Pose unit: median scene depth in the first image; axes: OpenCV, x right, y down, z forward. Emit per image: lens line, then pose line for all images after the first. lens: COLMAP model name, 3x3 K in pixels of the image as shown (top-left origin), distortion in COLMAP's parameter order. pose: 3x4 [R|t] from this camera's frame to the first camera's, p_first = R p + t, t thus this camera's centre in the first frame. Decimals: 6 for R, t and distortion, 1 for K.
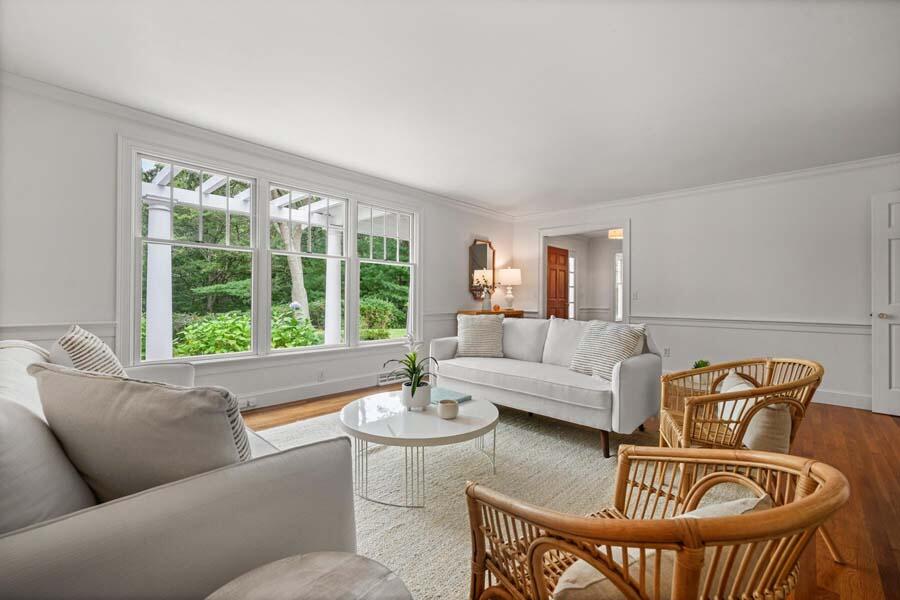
lens RADIAL K [[373.0, 0, 448.7], [0, 373.0, 297.2], [0, 0, 1]] dist [0.000777, -0.000029]
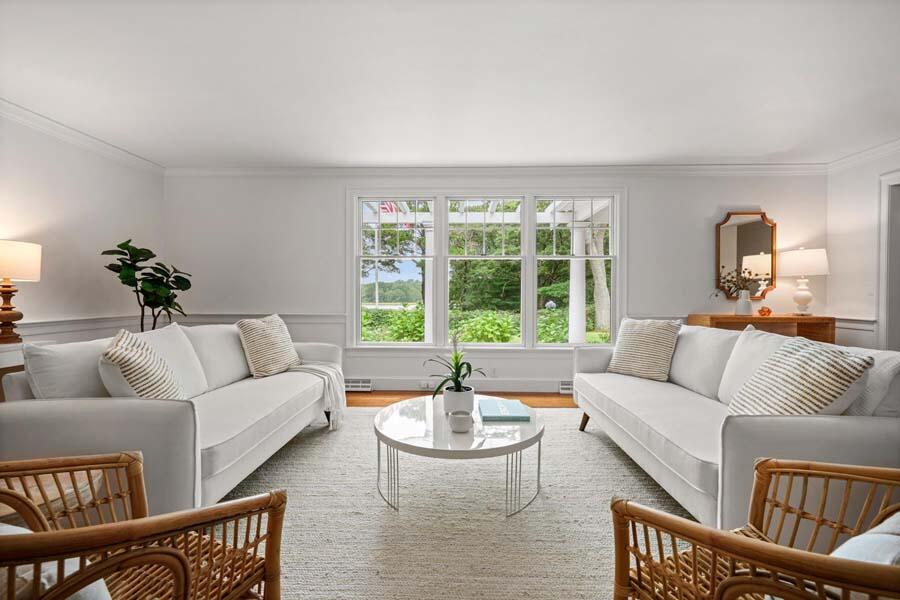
lens RADIAL K [[373.0, 0, 448.7], [0, 373.0, 297.2], [0, 0, 1]] dist [0.000777, -0.000029]
pose [[0.673100, -0.004922, -0.739535, 0.226606], [0.004653, 0.999986, -0.002420, 0.002468], [0.739537, -0.001812, 0.673114, 0.136410]]
